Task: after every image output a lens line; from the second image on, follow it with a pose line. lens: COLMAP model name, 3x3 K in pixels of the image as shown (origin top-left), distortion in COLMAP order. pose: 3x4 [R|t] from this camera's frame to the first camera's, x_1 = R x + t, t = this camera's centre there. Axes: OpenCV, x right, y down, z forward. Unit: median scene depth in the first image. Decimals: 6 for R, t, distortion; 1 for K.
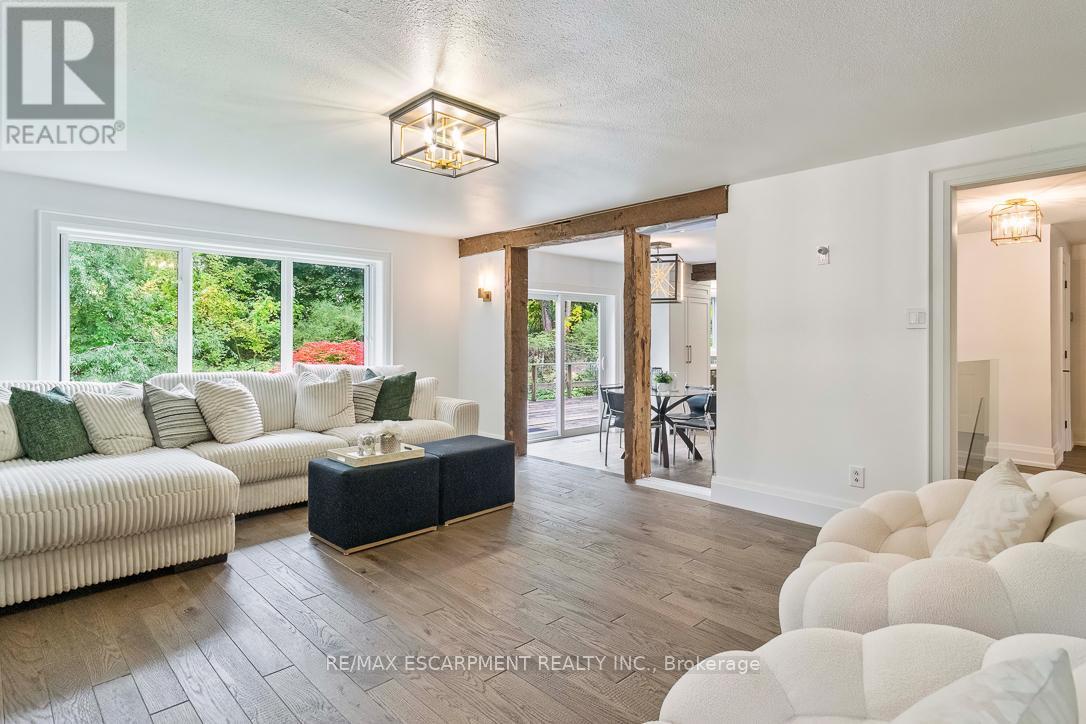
lens RADIAL K [[585.5, 0, 546.3], [0, 585.5, 349.0], [0, 0, 1]] dist [-0.002725, -0.000591]
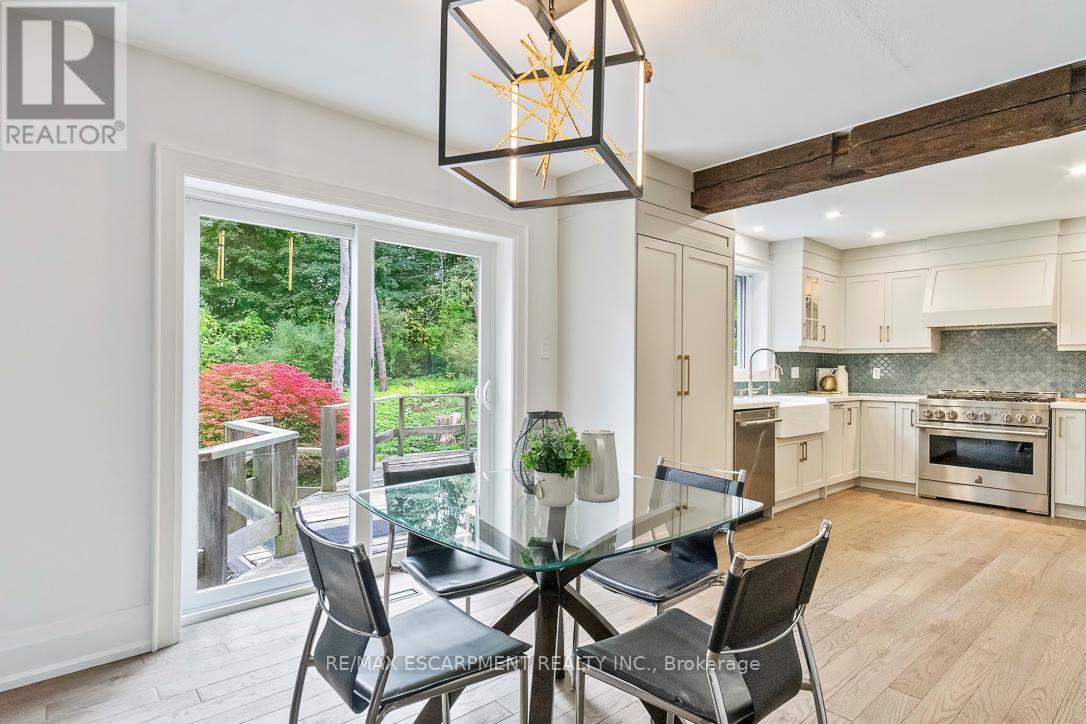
lens RADIAL K [[575.4, 0, 543.0], [0, 575.4, 362.0], [0, 0, 1]] dist [0.001181, 0.000293]
pose [[0.999308, 0.007501, -0.036426, 0.052390], [-0.008522, 0.999573, -0.027965, 0.004087], [0.036201, 0.028256, 0.998945, 0.193143]]
